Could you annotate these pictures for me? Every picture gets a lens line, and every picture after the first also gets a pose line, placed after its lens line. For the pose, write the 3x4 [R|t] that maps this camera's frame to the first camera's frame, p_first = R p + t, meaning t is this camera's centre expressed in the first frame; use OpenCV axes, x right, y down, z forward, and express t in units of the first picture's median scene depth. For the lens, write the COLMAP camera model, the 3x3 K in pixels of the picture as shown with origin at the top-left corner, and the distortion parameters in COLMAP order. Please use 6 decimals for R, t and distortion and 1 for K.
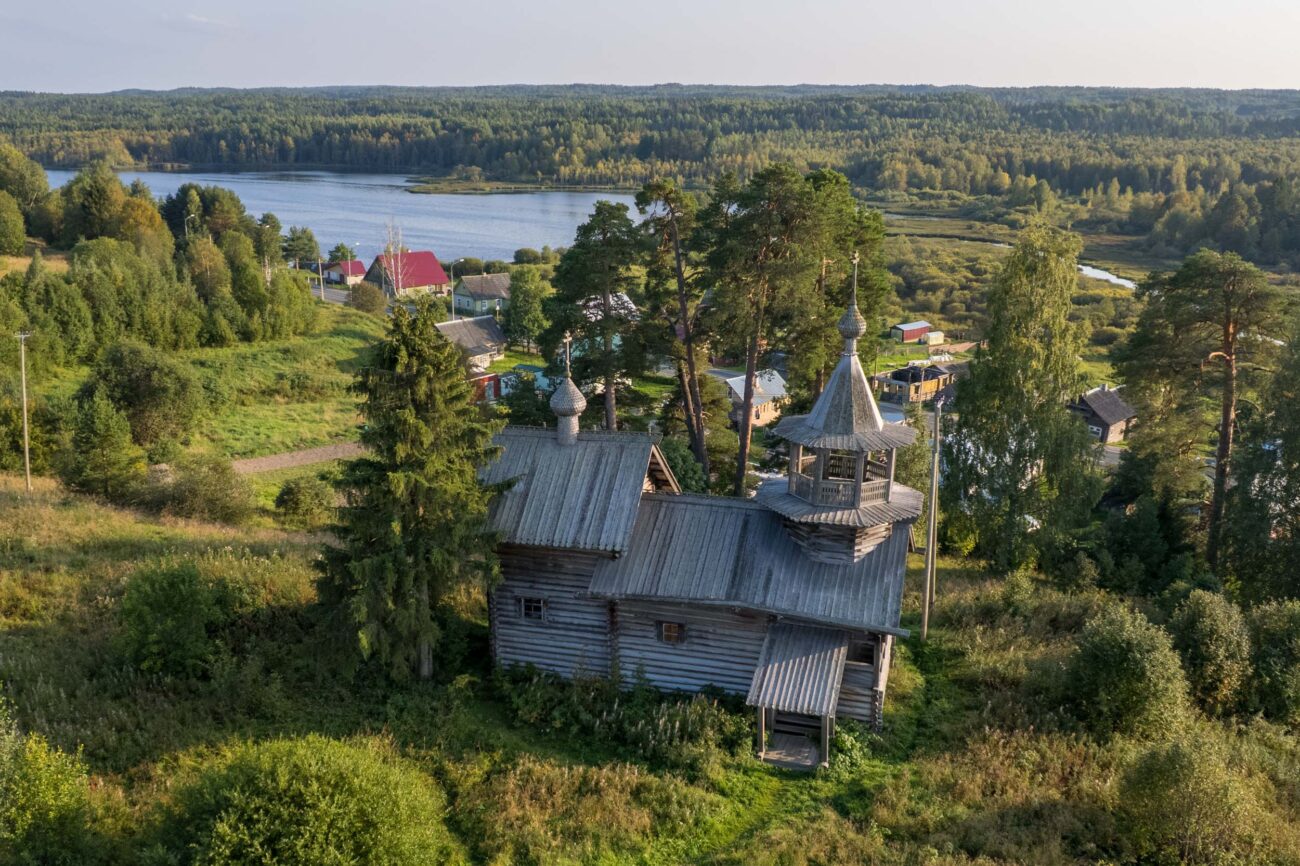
lens RADIAL K [[1253.4, 0, 642.4], [0, 1253.4, 436.0], [0, 0, 1]] dist [-0.044936, -0.018541]
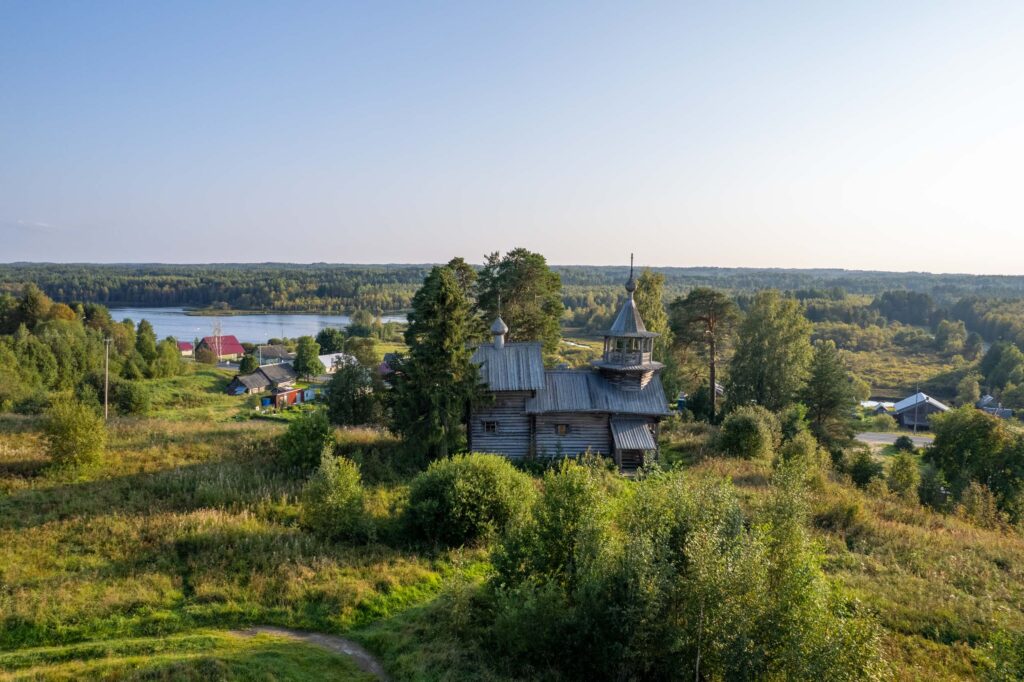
lens RADIAL K [[666.7, 0, 513.5], [0, 666.7, 338.0], [0, 0, 1]] dist [-0.080519, 0.073576]
pose [[0.954253, -0.024003, 0.298036, -0.103548], [0.072151, 0.985802, -0.151621, 0.044742], [-0.290165, 0.166189, 0.942436, -0.018645]]
